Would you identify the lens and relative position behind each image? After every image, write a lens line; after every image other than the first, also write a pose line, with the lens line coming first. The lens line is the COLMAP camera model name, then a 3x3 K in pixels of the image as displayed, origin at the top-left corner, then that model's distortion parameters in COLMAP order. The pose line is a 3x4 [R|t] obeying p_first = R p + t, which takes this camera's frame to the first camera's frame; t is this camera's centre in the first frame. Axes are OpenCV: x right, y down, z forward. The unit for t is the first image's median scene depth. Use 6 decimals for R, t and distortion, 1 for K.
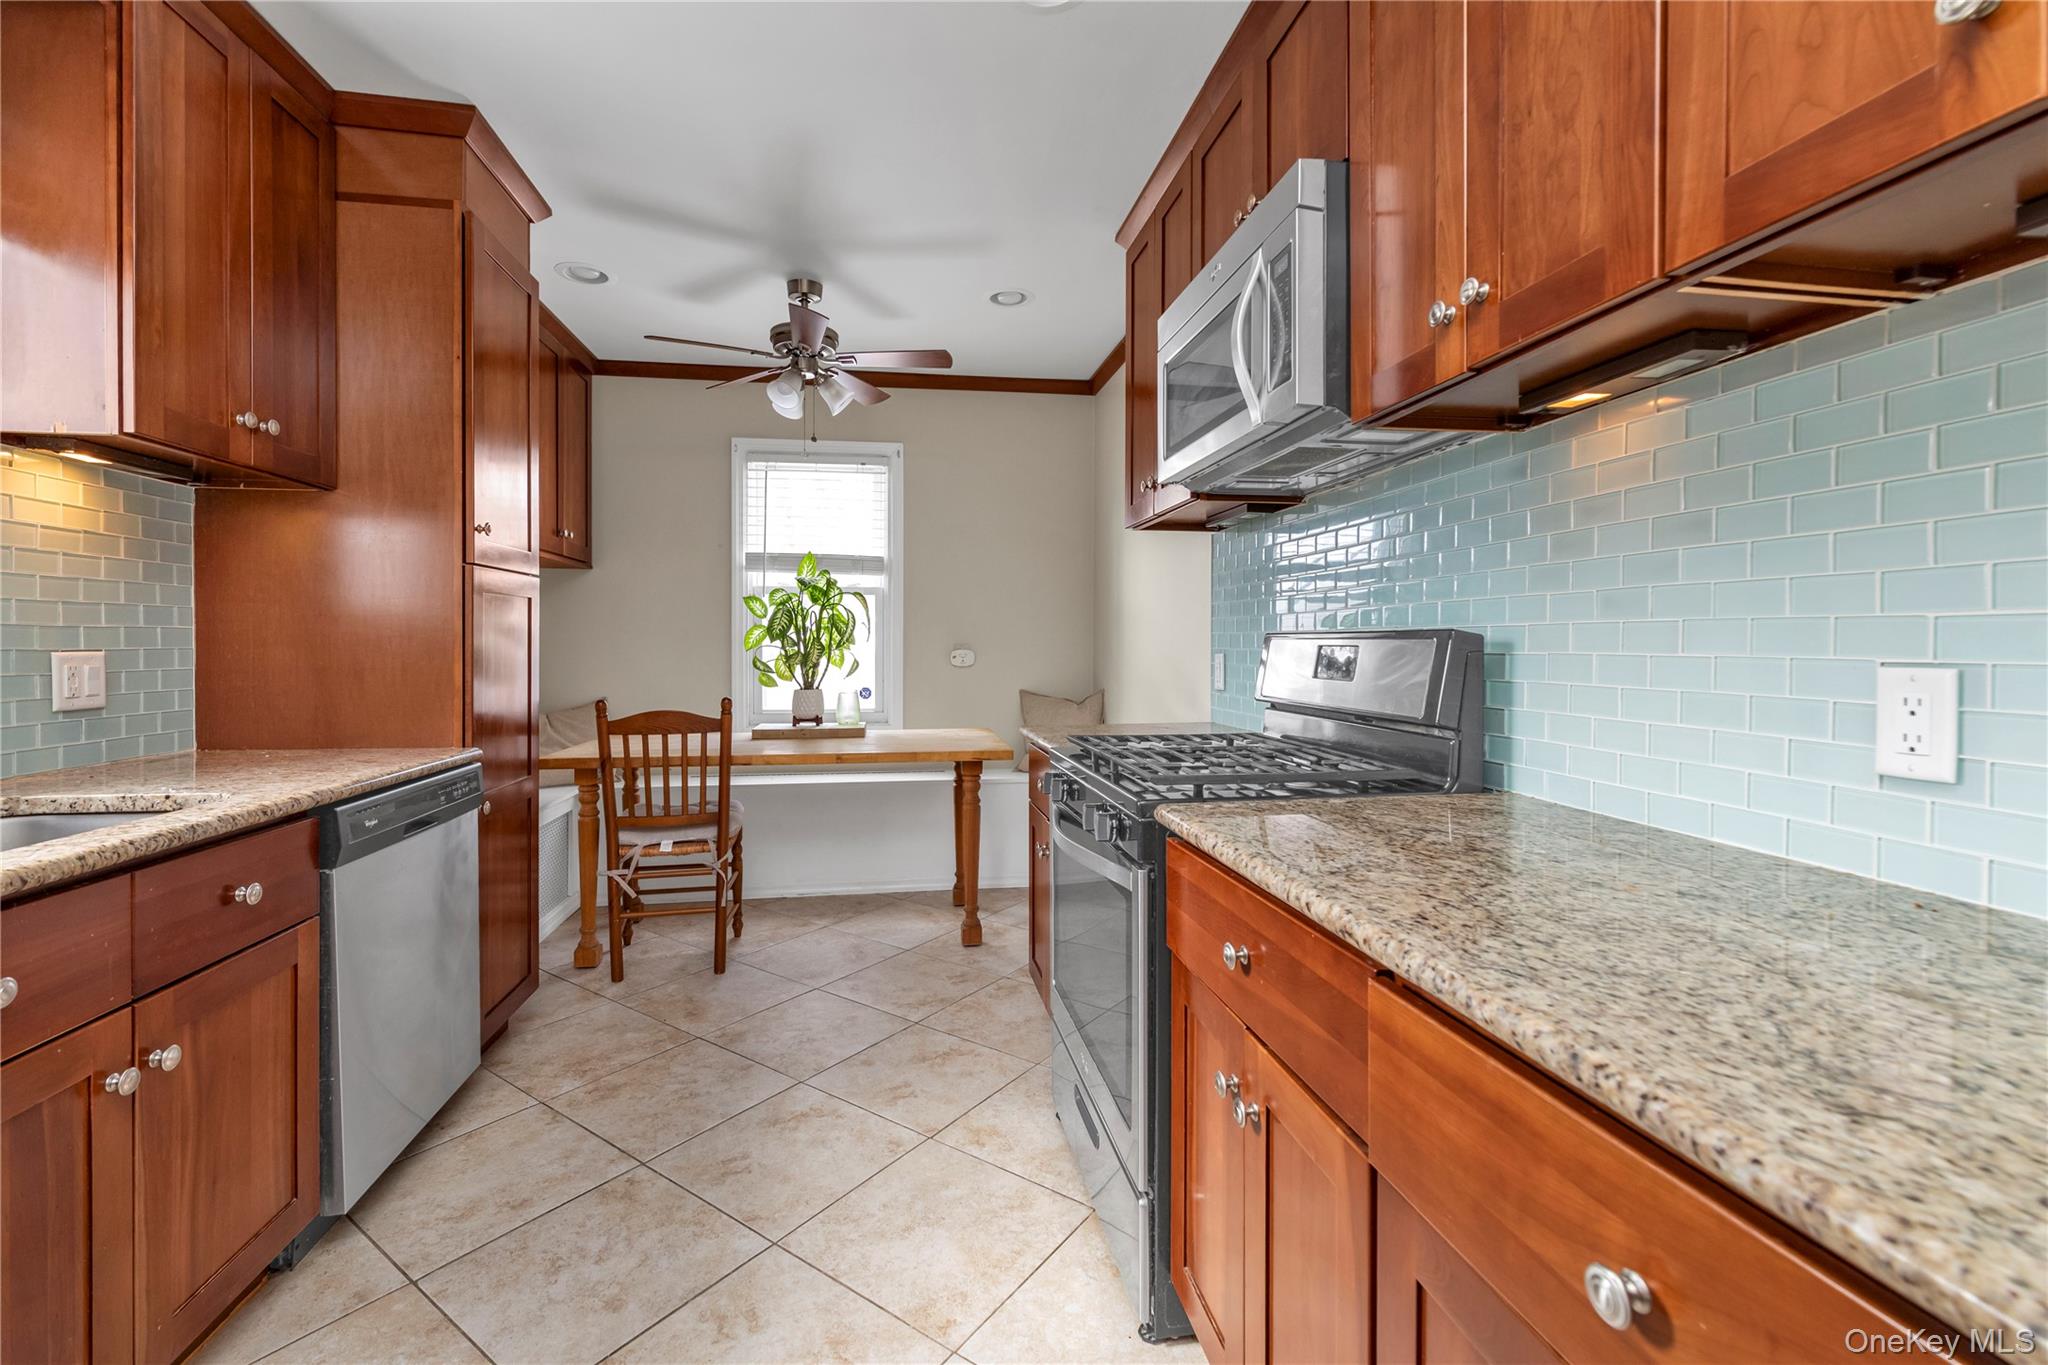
lens RADIAL K [[882.9, 0, 1014.3], [0, 882.9, 653.1], [0, 0, 1]] dist [-0.001210, -0.000560]
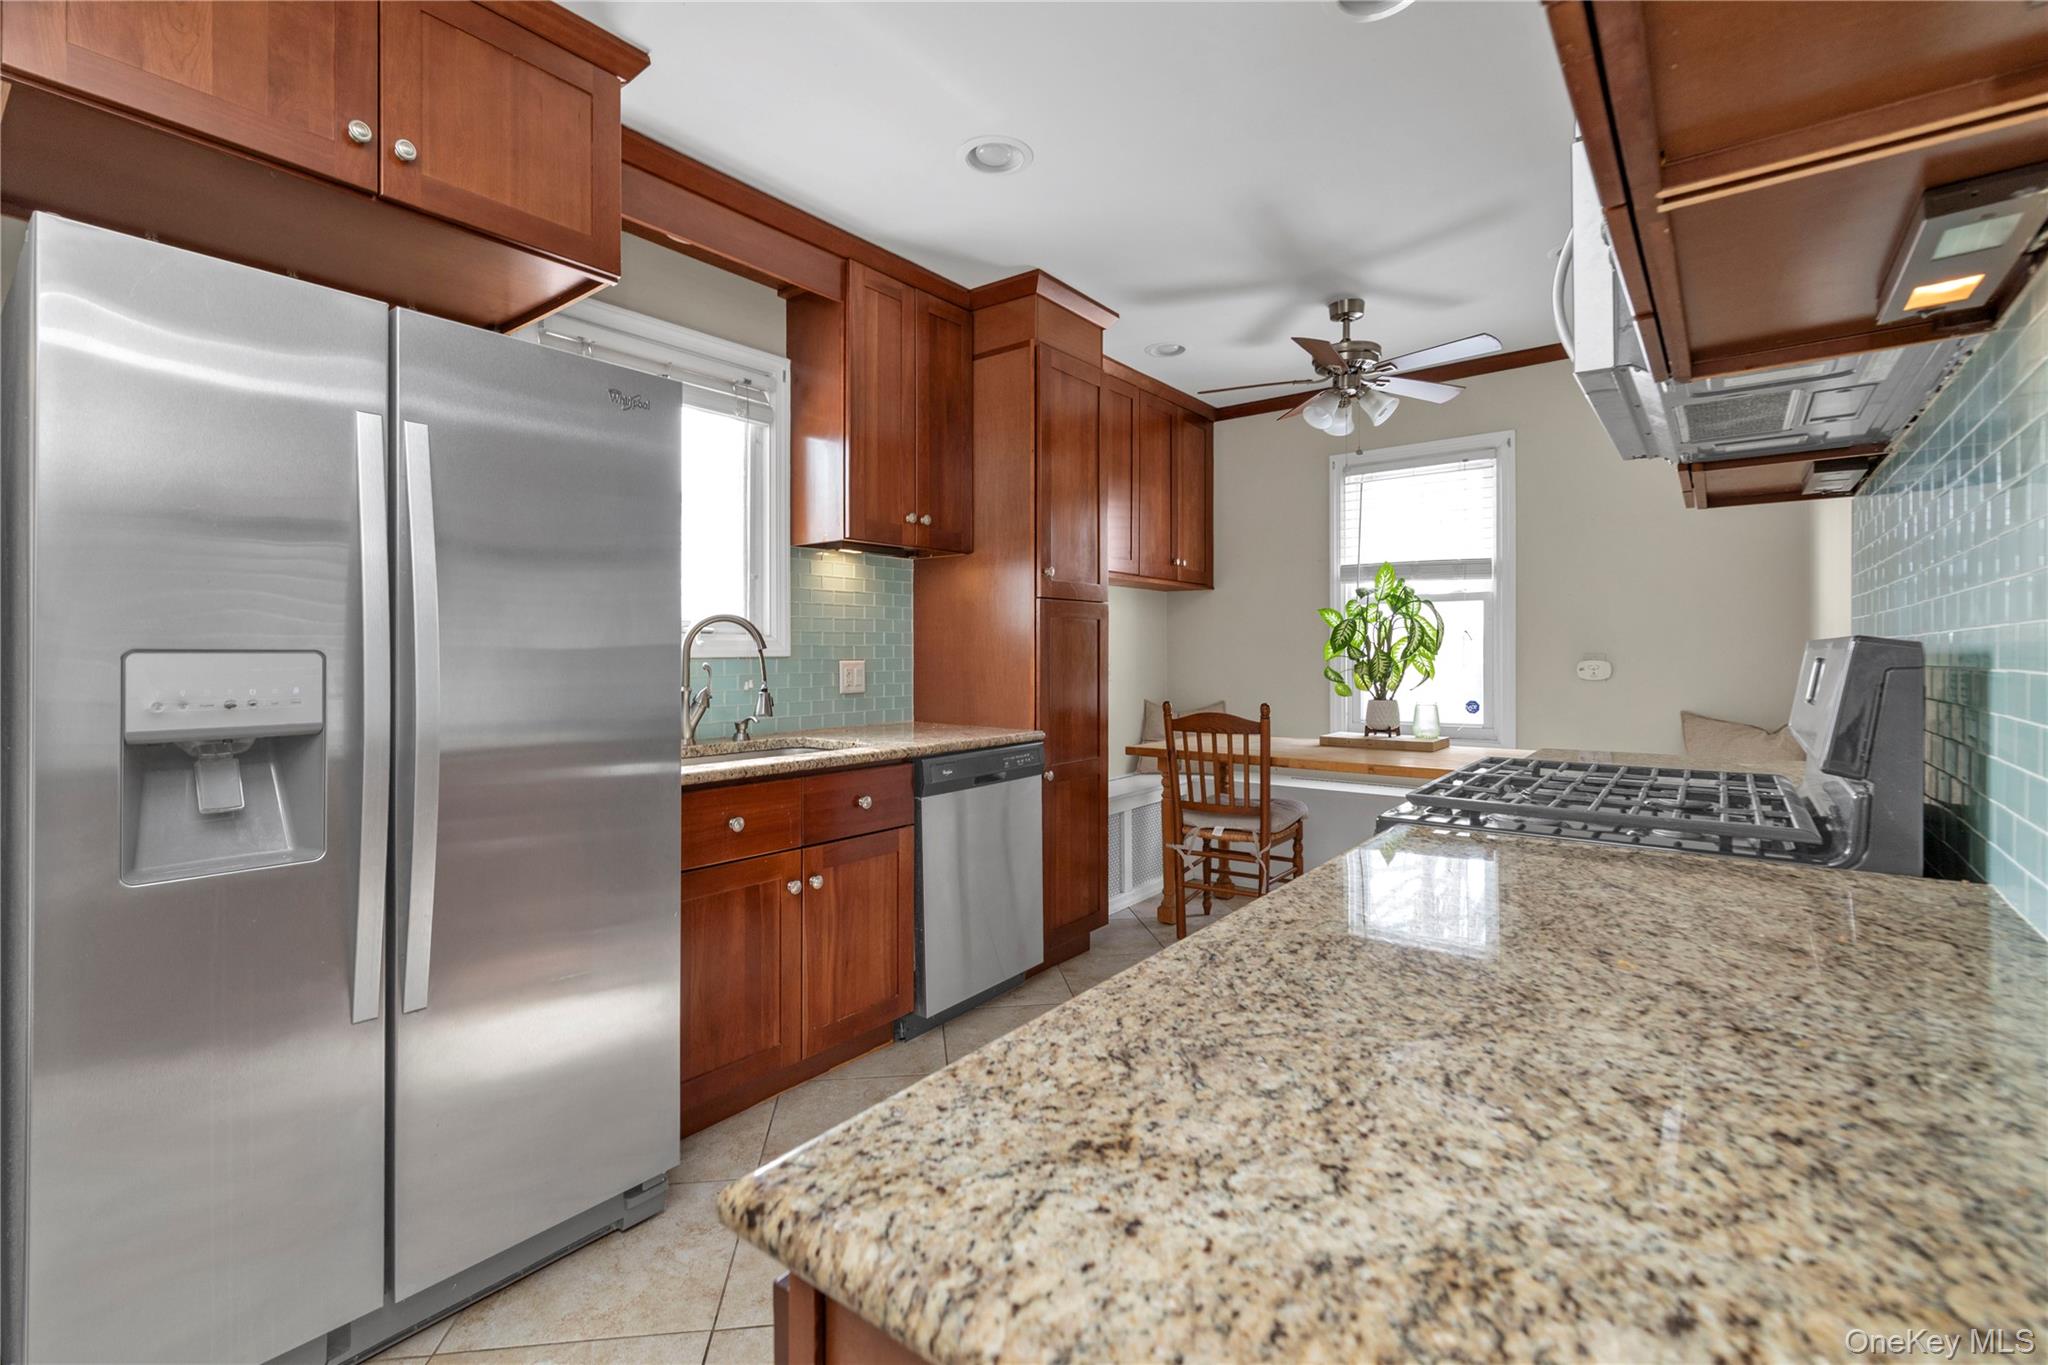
lens RADIAL K [[882.9, 0, 993.7], [0, 882.9, 652.7], [0, 0, 1]] dist [-0.001210, -0.000560]
pose [[0.674332, -0.003659, -0.738419, 0.256239], [-0.004493, 0.999949, -0.009059, -0.001525], [0.738415, 0.009427, 0.674281, 0.010653]]
